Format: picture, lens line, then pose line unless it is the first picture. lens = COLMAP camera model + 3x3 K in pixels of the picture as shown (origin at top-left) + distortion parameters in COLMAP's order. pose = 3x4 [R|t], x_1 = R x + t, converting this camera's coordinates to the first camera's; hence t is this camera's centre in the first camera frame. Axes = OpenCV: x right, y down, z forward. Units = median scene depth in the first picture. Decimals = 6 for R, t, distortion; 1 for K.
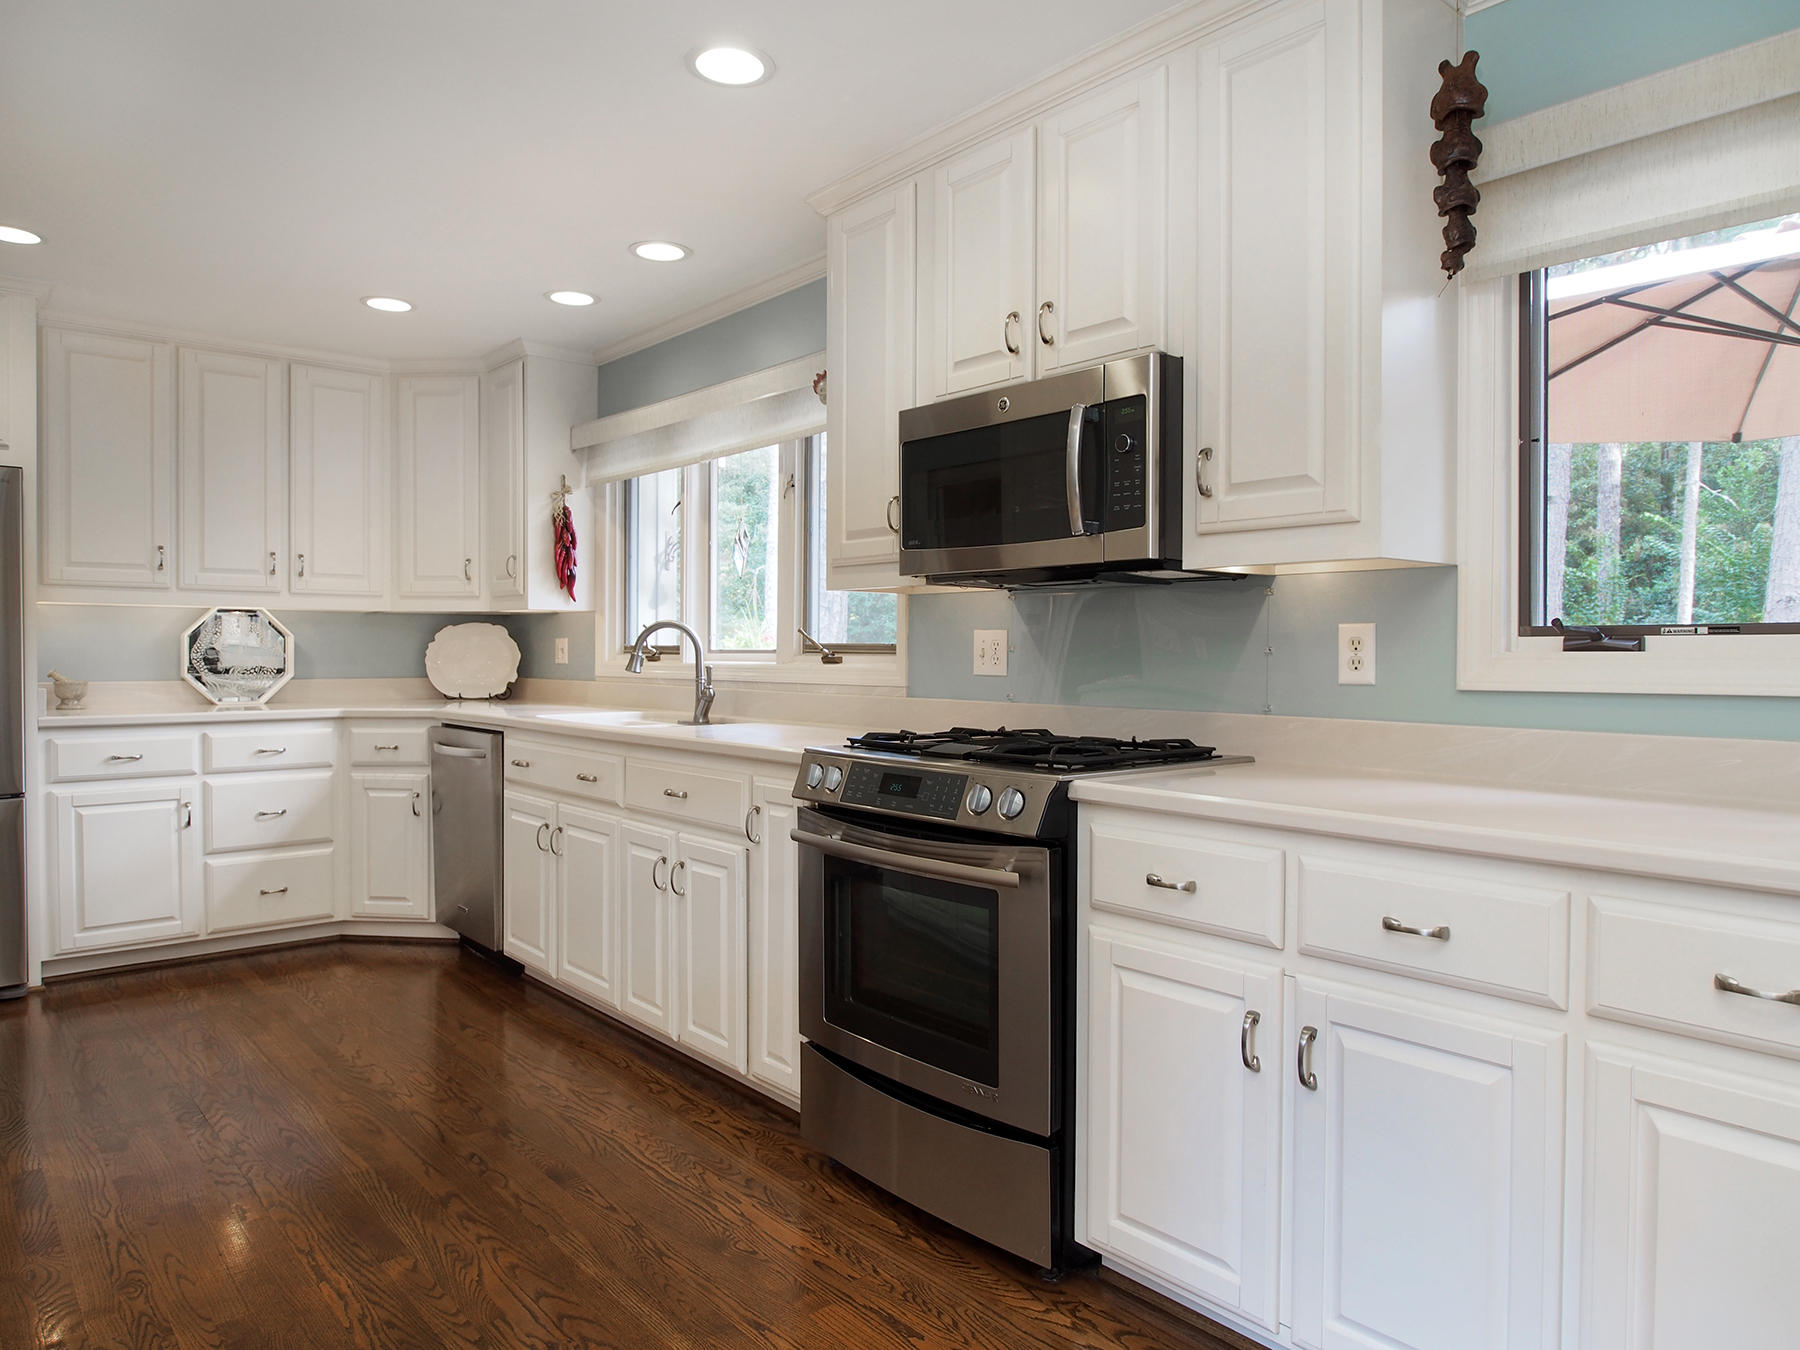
lens RADIAL K [[1163.4, 0, 893.8], [0, 1163.4, 669.5], [0, 0, 1]] dist [-0.011527, -0.001303]
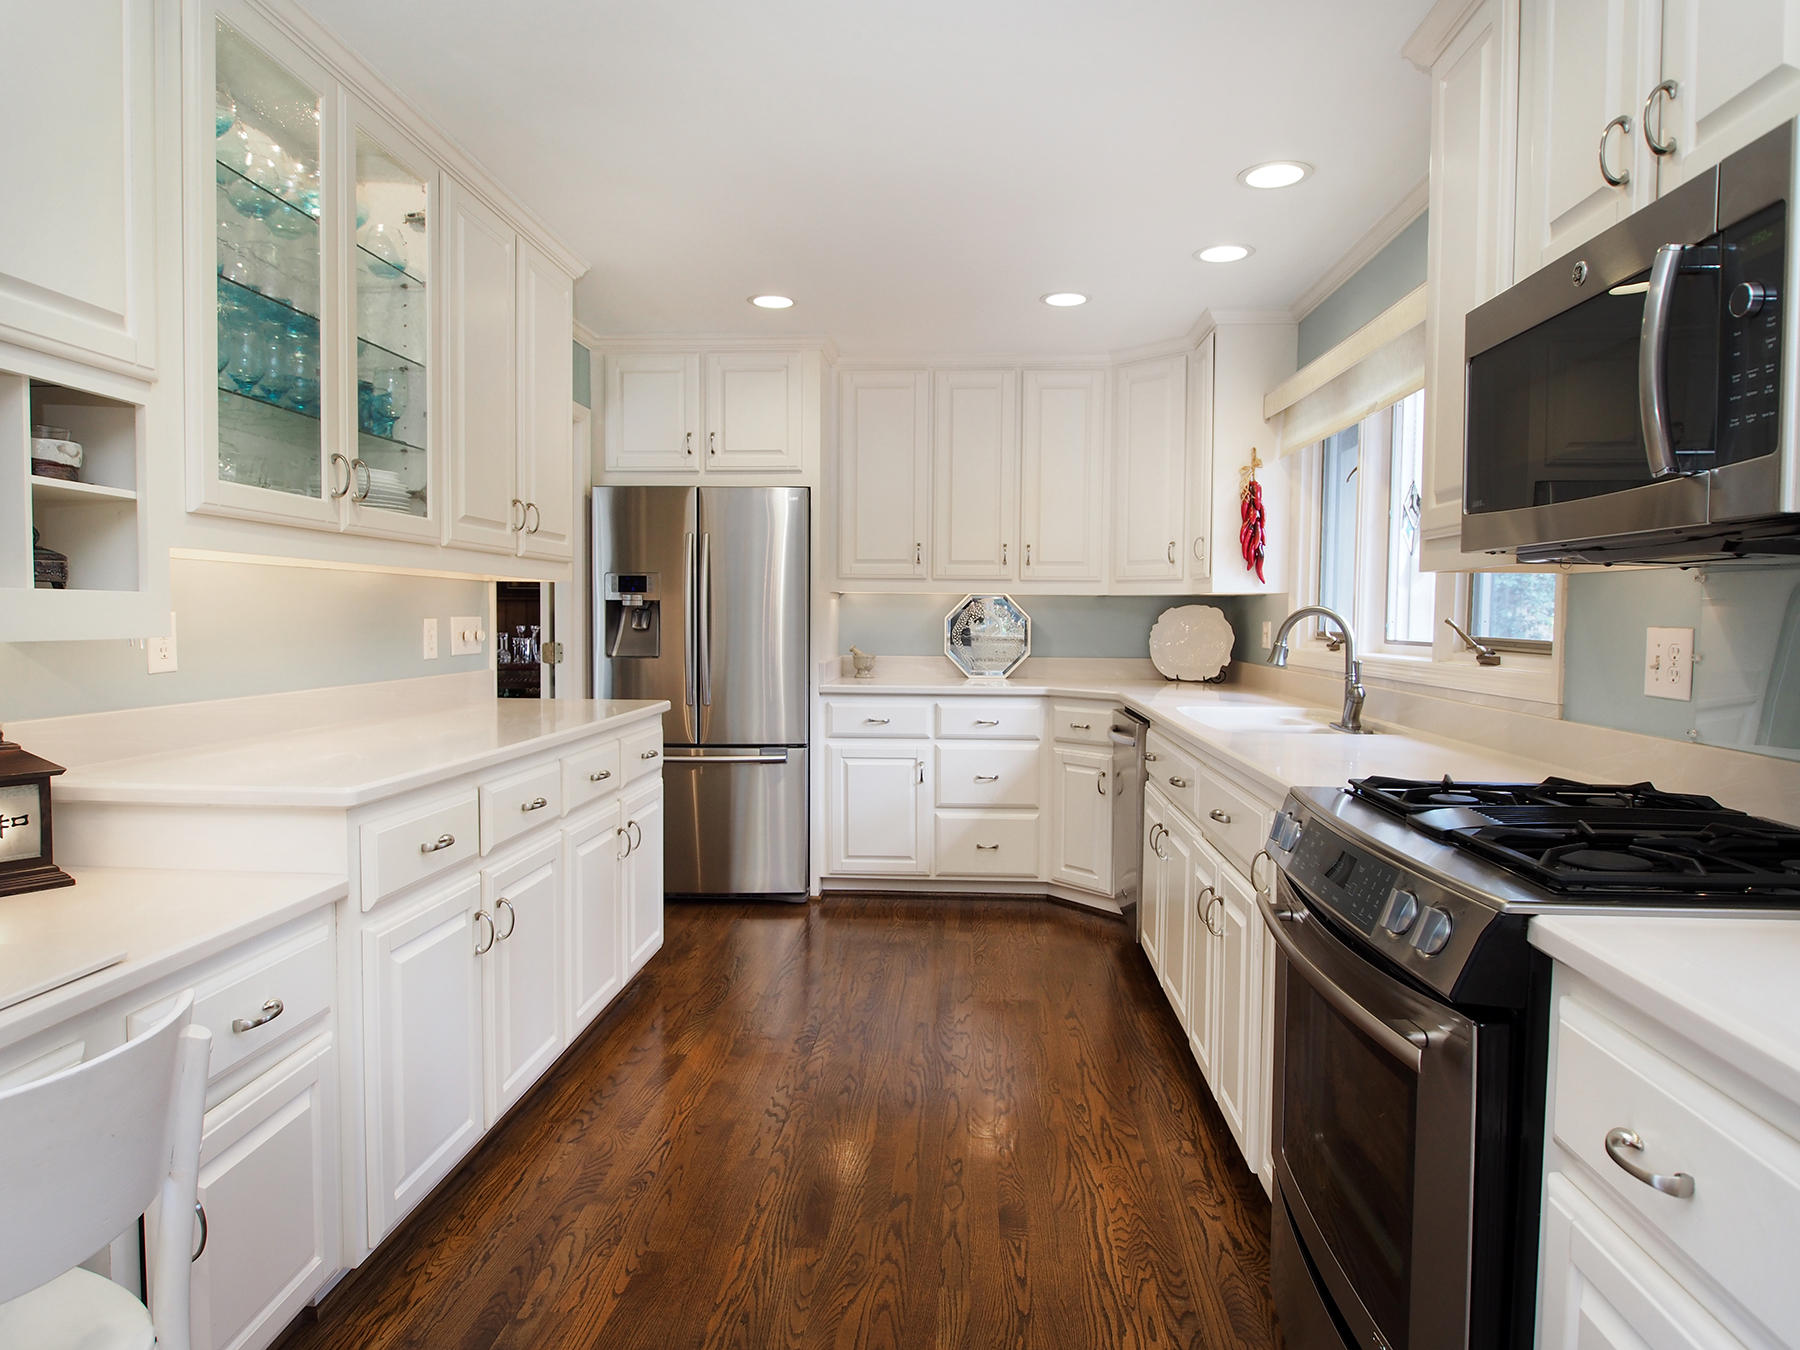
lens RADIAL K [[1090.7, 0, 910.2], [0, 1090.7, 673.1], [0, 0, 1]] dist [-0.013627, -0.005886]
pose [[0.720349, 0.038920, -0.692519, 0.154619], [-0.015545, 0.999080, 0.039978, -0.020744], [0.693437, -0.018033, 0.720291, 0.212499]]
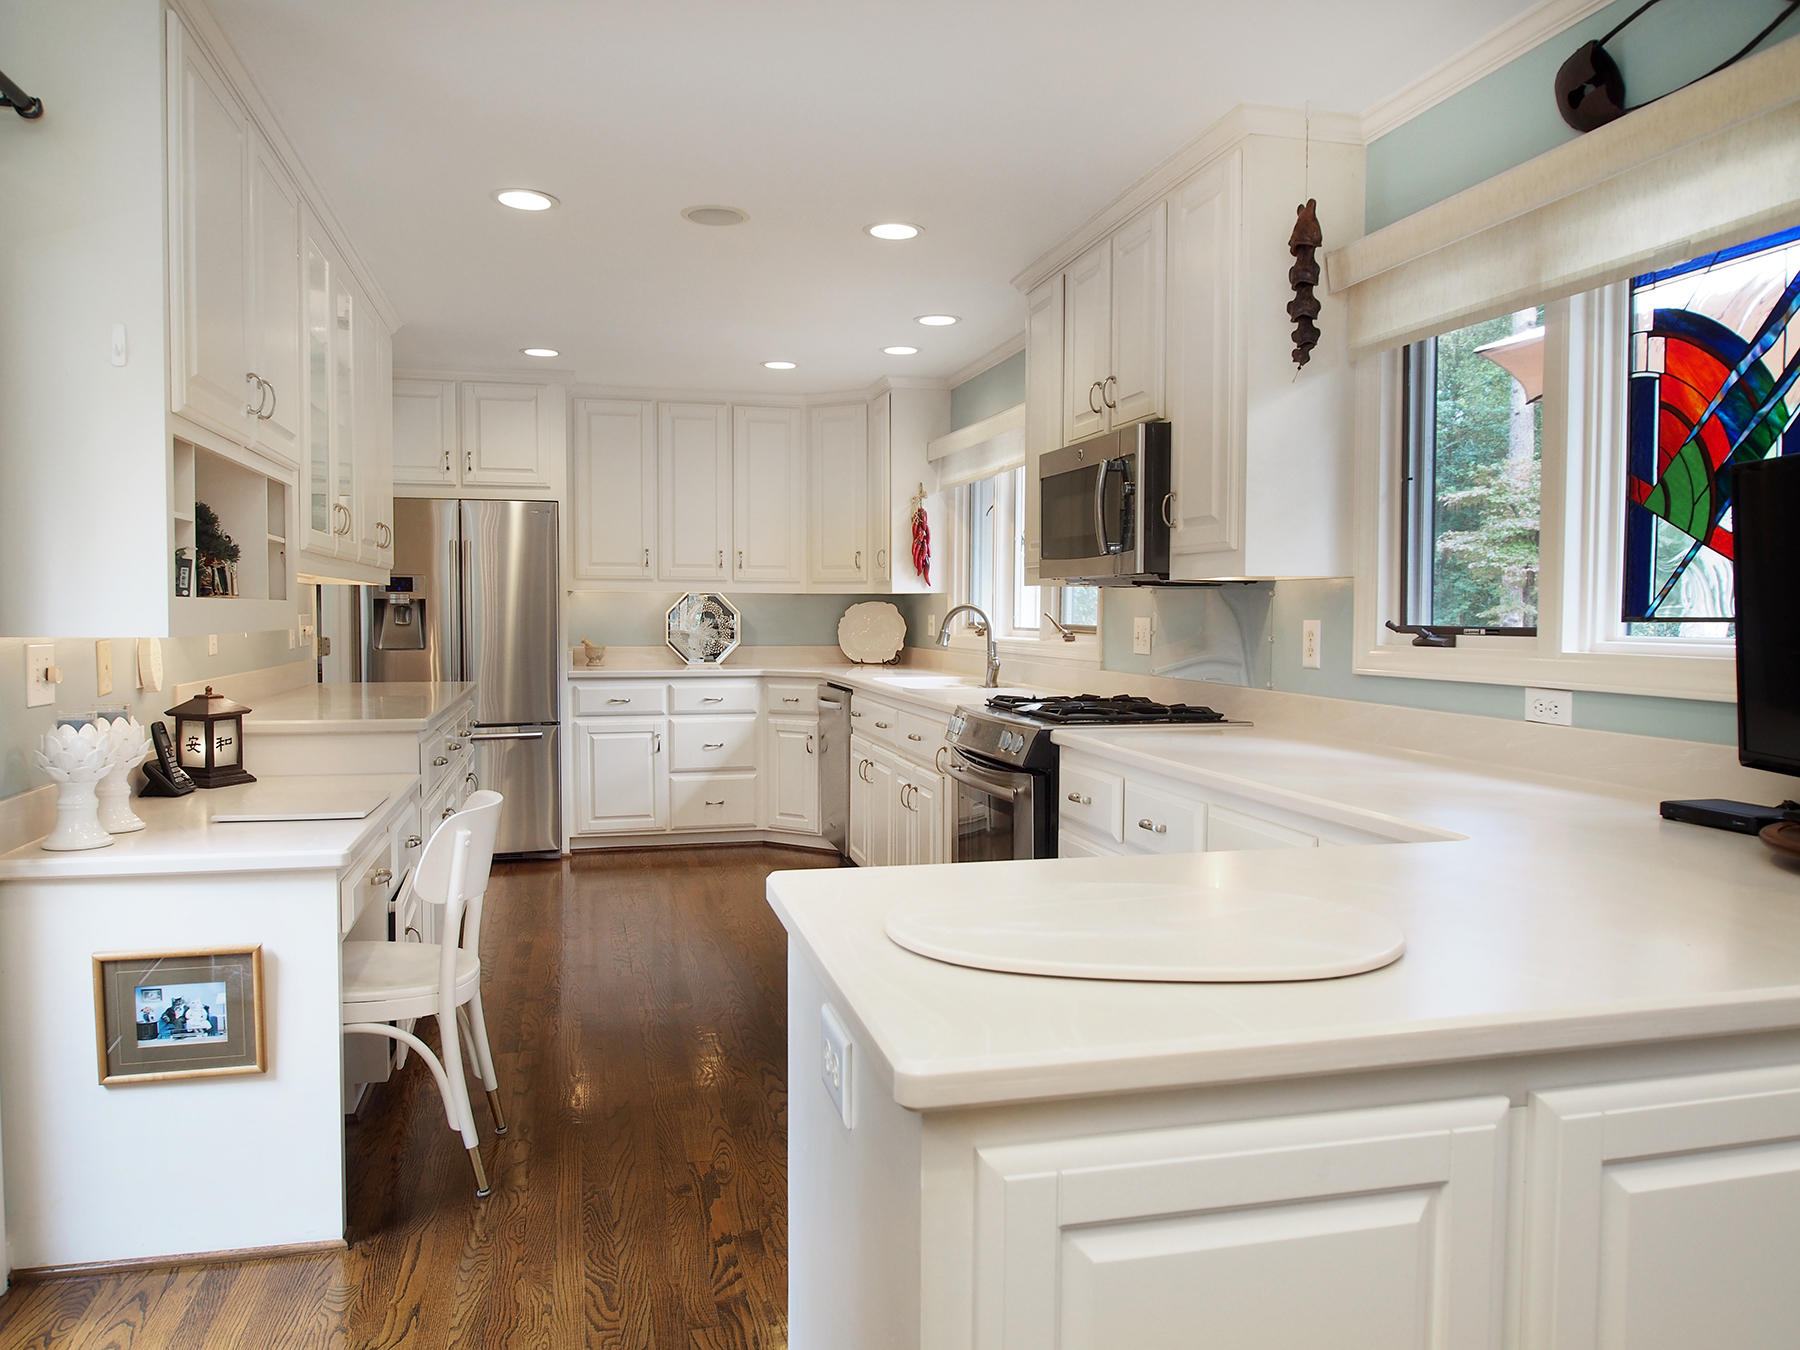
lens RADIAL K [[1283.1, 0, 901.5], [0, 1283.1, 668.9], [0, 0, 1]] dist [0.010068, 0.005199]
pose [[0.895908, 0.020417, -0.443769, 0.364046], [-0.007356, 0.999488, 0.031133, -0.015535], [0.444178, -0.024628, 0.895600, -0.273628]]
